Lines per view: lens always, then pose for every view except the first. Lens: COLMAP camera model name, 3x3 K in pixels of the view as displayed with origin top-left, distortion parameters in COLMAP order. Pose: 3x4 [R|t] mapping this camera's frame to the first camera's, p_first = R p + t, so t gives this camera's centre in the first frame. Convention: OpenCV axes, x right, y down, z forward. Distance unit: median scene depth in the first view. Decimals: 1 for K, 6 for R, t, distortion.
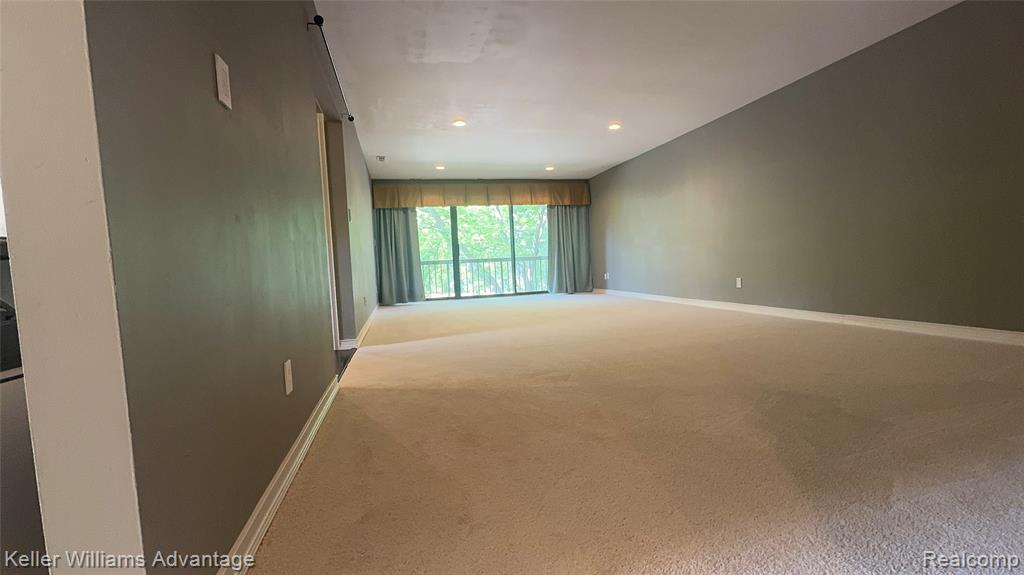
lens RADIAL K [[442.5, 0, 509.1], [0, 442.5, 293.0], [0, 0, 1]] dist [-0.000632, -0.000065]
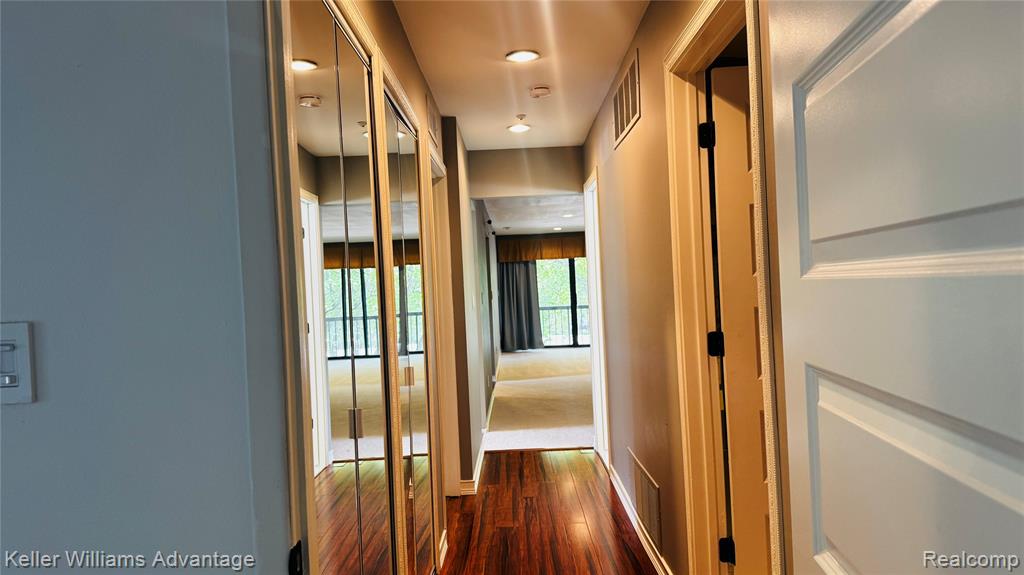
lens RADIAL K [[712.5, 0, 513.5], [0, 712.5, 288.5], [0, 0, 1]] dist [0.038667, 0.000378]
pose [[0.971001, 0.000782, -0.239074, 0.147339], [-0.013180, 0.998649, -0.050262, -0.038101], [0.238712, 0.051956, 0.969700, -0.672642]]
